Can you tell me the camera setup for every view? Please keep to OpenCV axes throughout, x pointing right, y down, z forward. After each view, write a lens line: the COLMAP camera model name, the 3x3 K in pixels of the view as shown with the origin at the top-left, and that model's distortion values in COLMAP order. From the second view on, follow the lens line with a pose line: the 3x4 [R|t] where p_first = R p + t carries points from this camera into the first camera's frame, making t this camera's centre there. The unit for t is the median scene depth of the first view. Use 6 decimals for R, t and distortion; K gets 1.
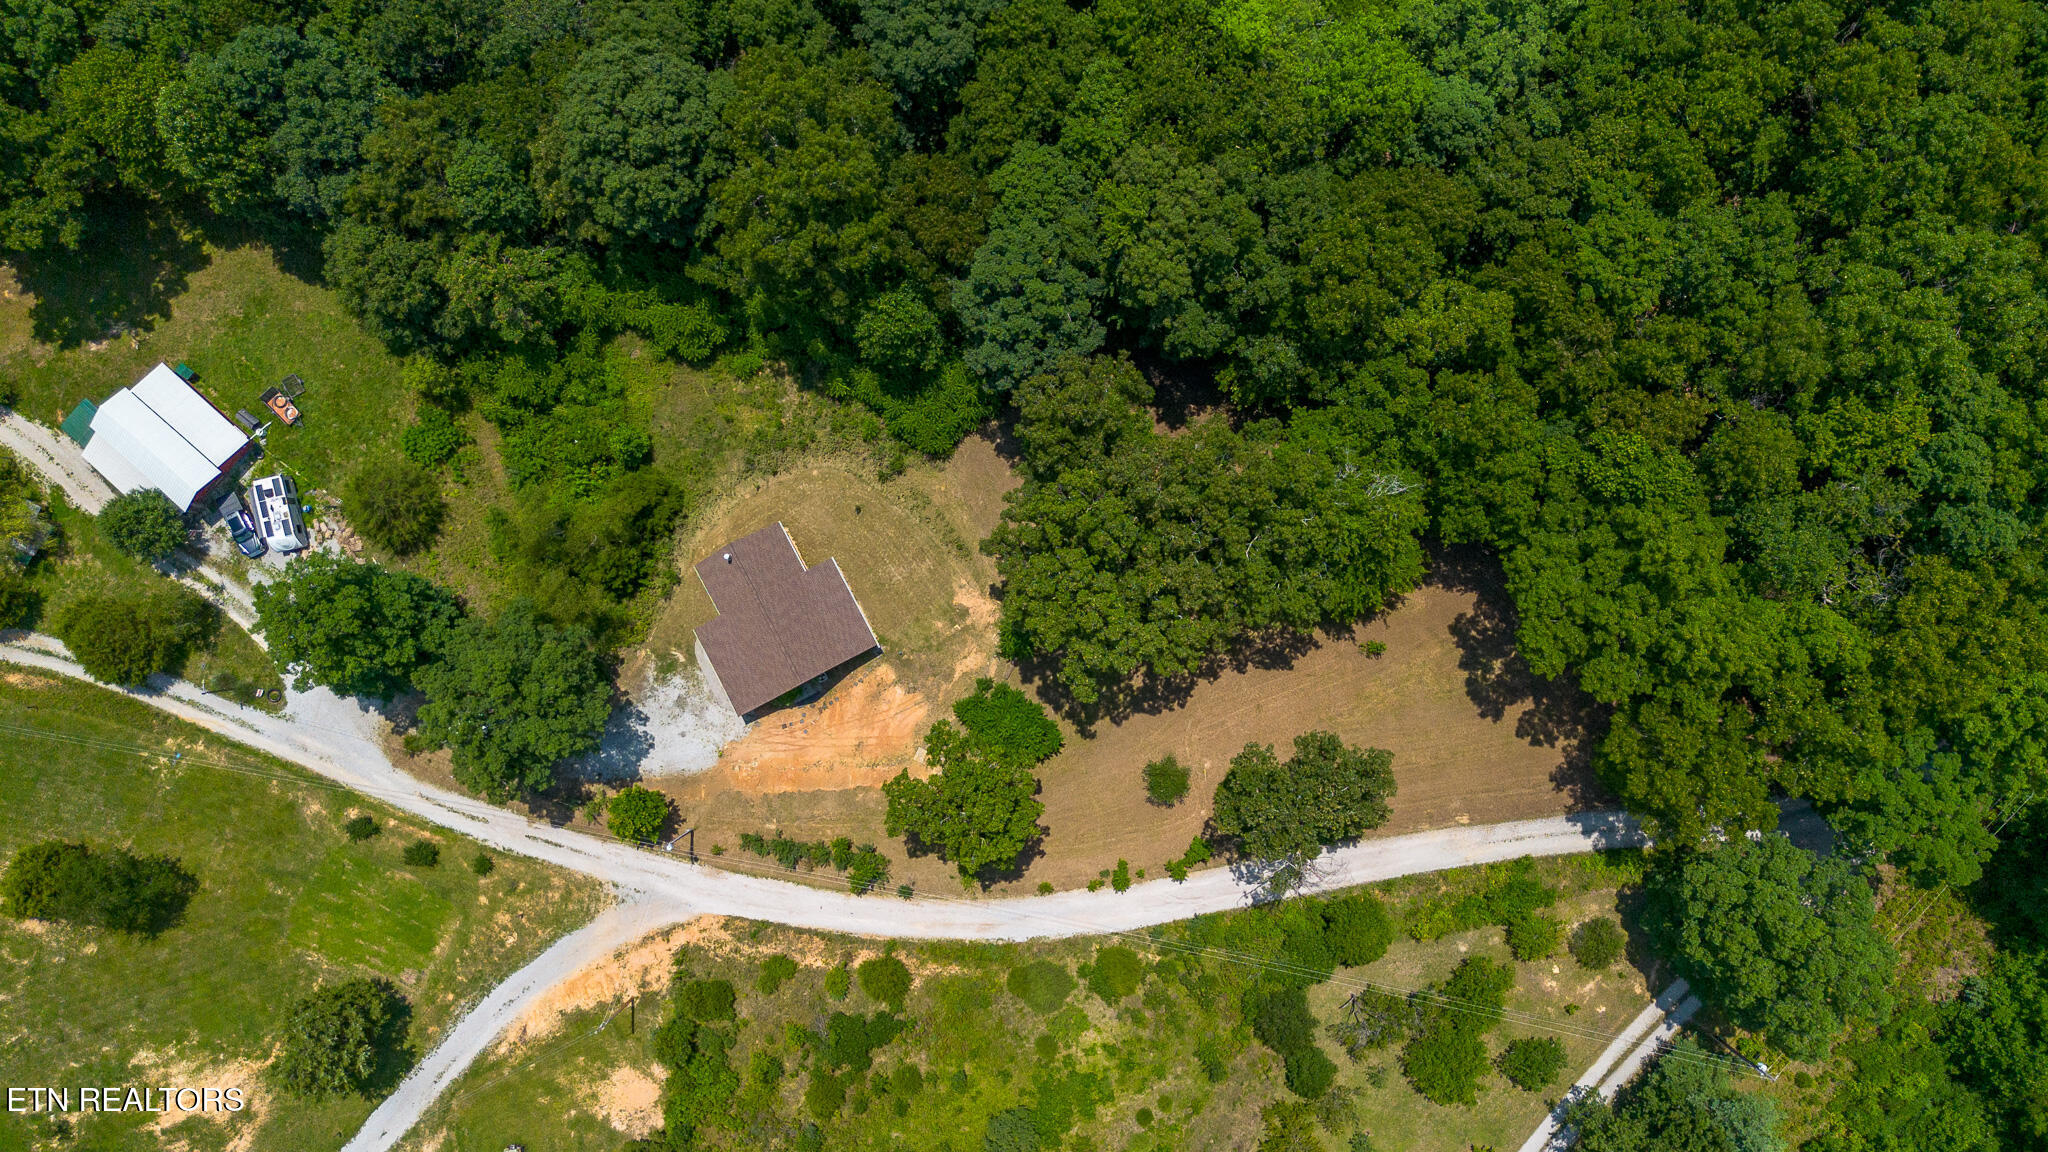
lens RADIAL K [[1537.0, 0, 1034.7], [0, 1537.0, 577.7], [0, 0, 1]] dist [0.046842, -0.027885]
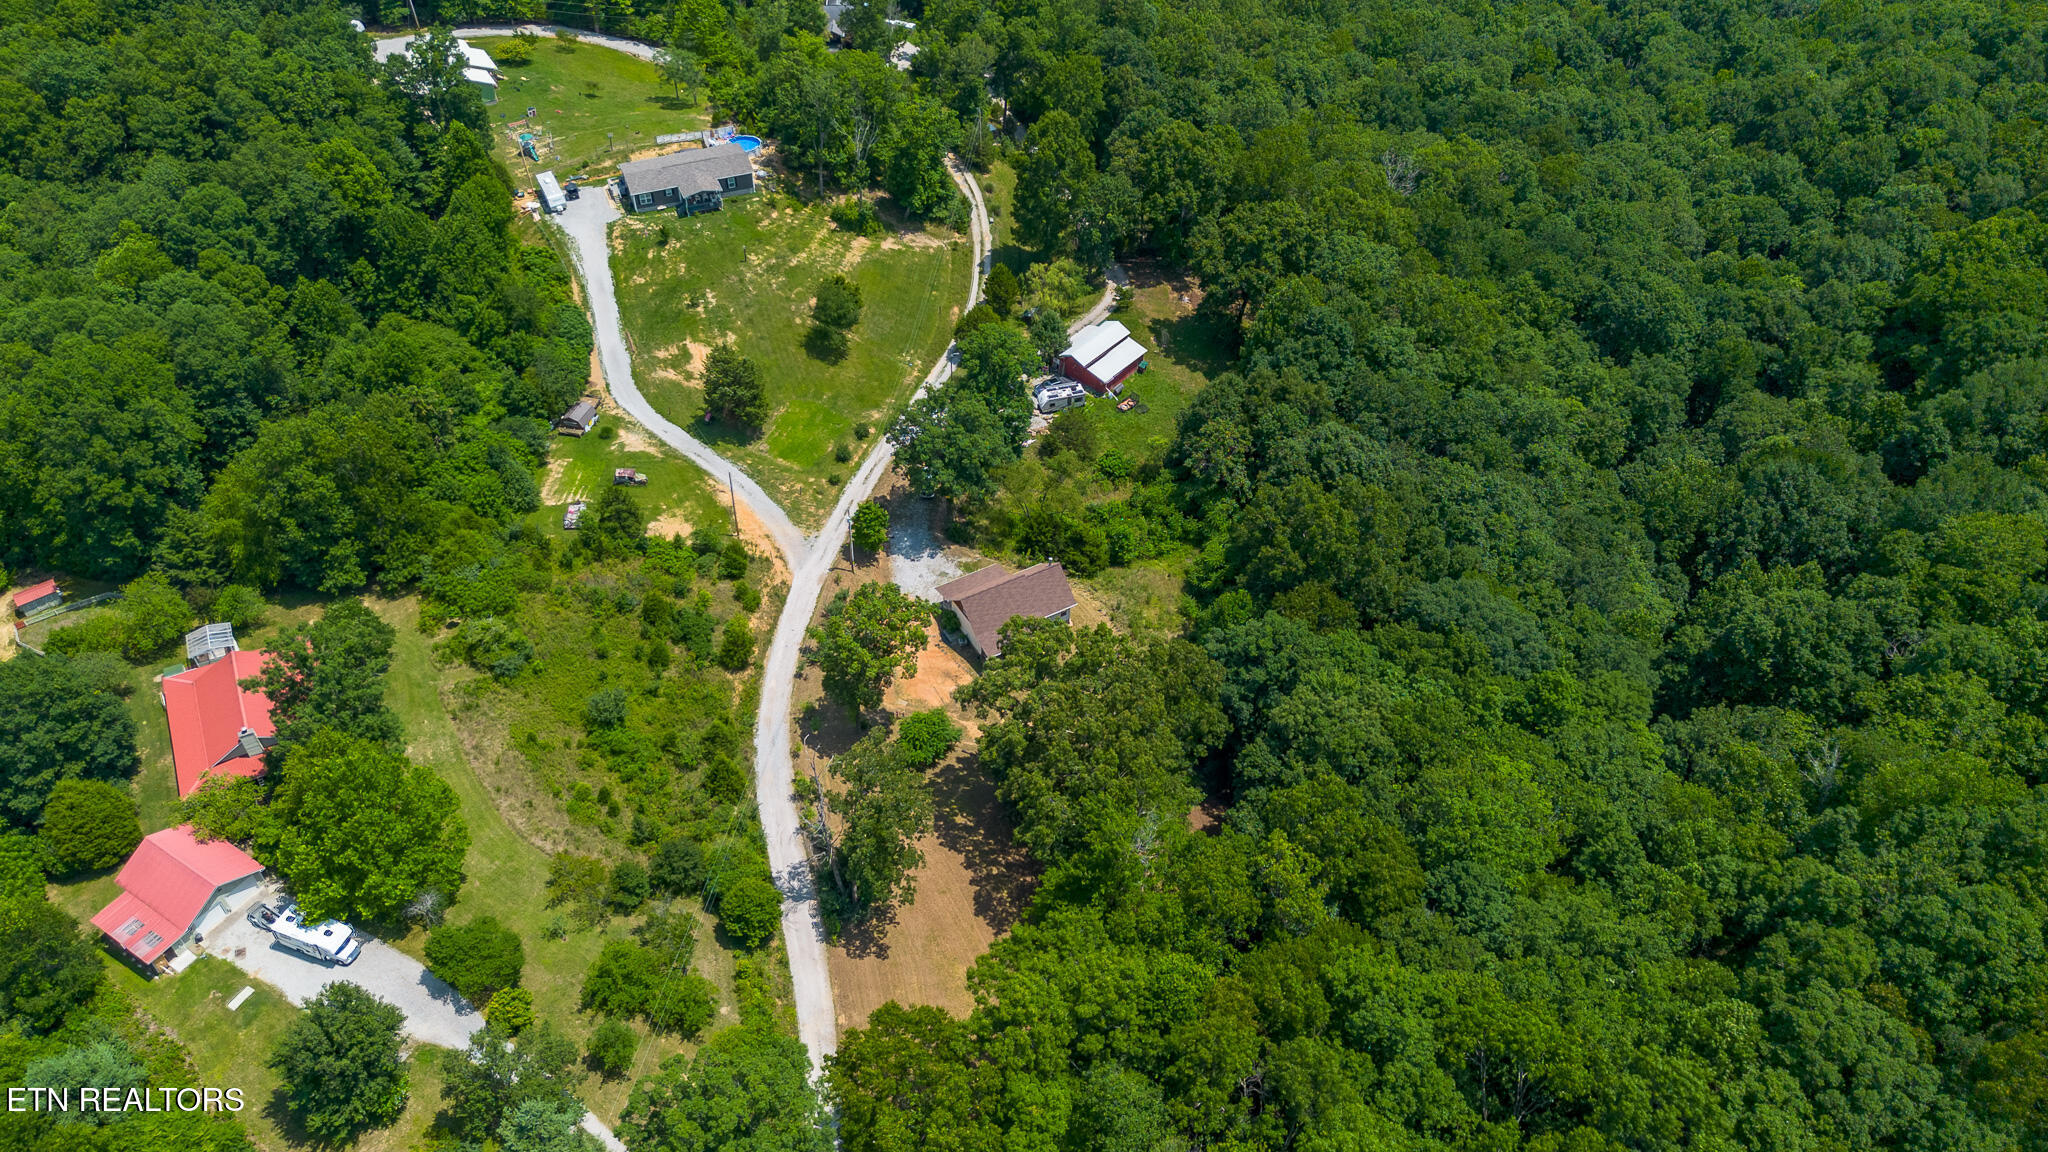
lens RADIAL K [[1537.0, 0, 1036.2], [0, 1537.0, 589.7], [0, 0, 1]] dist [0.046842, -0.027885]
pose [[0.043148, 0.703927, -0.708960, 0.790893], [-0.998940, 0.019026, -0.041905, 0.056517], [-0.016010, 0.710017, 0.704002, 0.027395]]
